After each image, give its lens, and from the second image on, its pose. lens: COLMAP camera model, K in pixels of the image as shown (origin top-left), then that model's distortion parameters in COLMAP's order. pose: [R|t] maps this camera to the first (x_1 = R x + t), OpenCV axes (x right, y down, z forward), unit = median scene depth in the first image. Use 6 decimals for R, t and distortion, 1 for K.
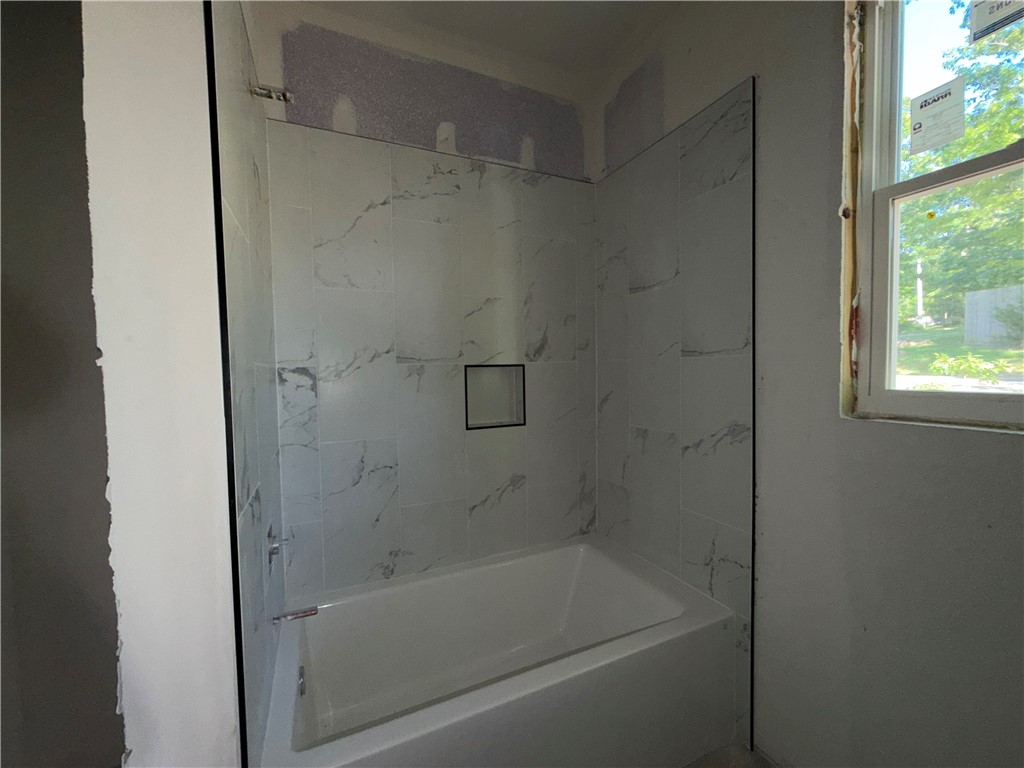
lens RADIAL K [[409.9, 0, 511.6], [0, 409.9, 385.9], [0, 0, 1]] dist [0.001447, 0.000212]
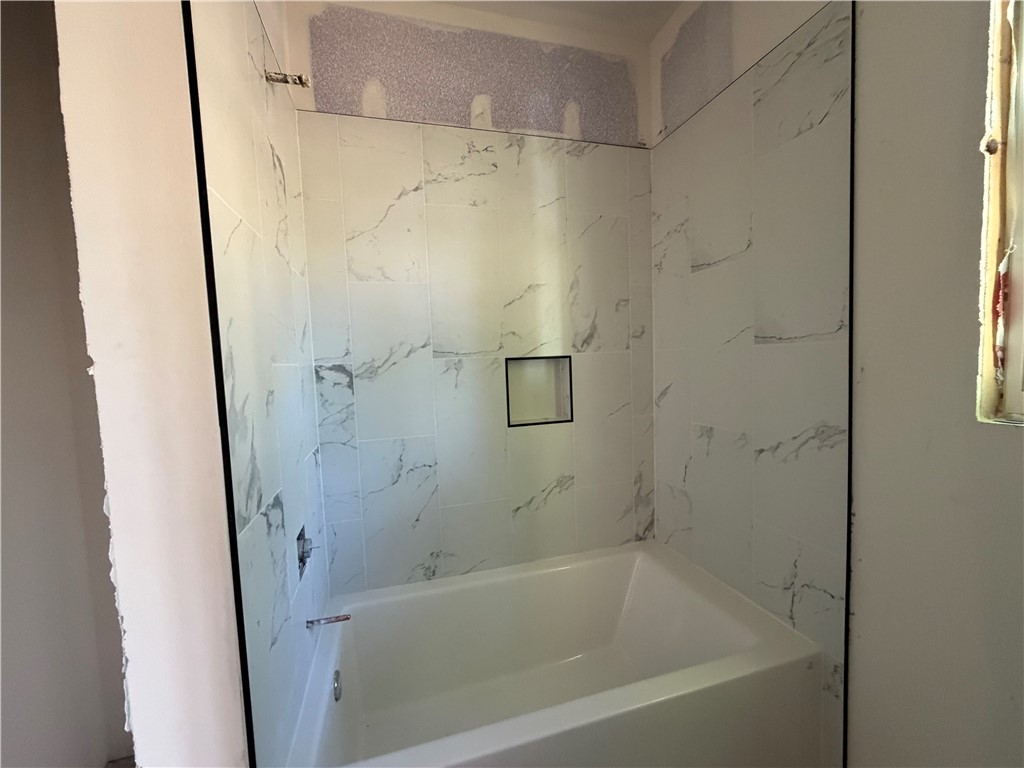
lens RADIAL K [[409.9, 0, 511.9], [0, 409.9, 385.3], [0, 0, 1]] dist [0.001447, 0.000212]
pose [[0.988809, -0.010067, -0.148847, 0.045400], [0.014203, 0.999541, 0.026747, -0.015775], [0.148510, -0.028562, 0.988498, 0.089521]]
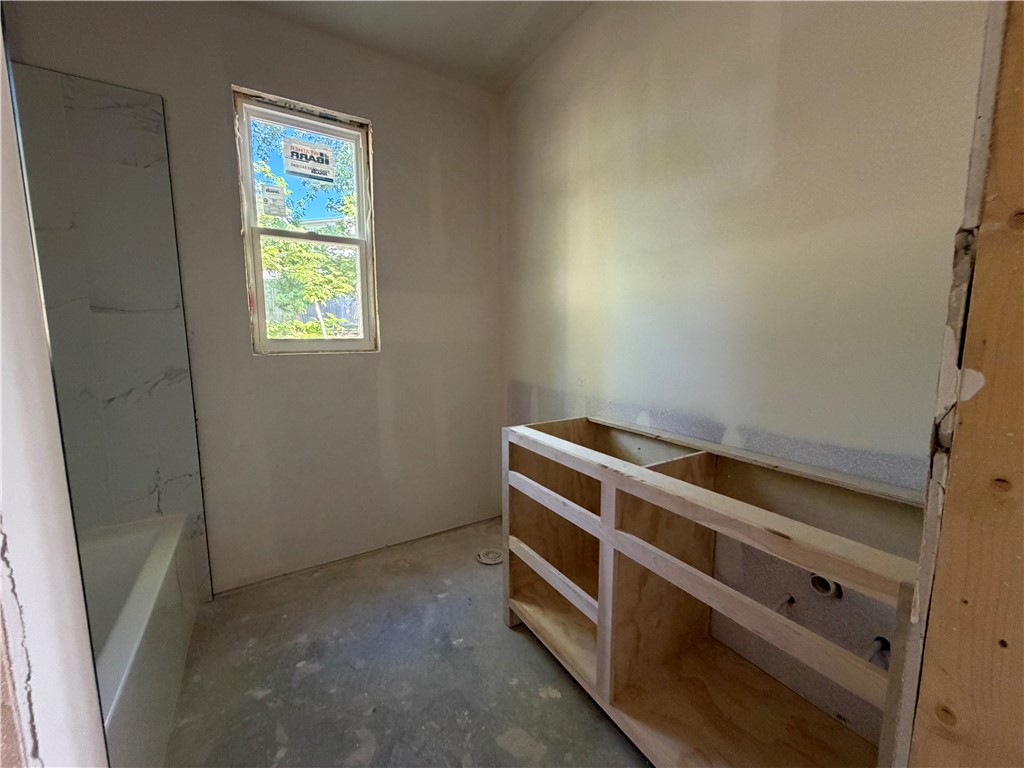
lens RADIAL K [[409.9, 0, 513.2], [0, 409.9, 381.0], [0, 0, 1]] dist [0.001447, 0.000212]
pose [[-0.122264, -0.102866, 0.987152, -0.780598], [0.043848, 0.993084, 0.108915, 0.034779], [-0.991528, 0.056601, -0.116908, 0.093943]]
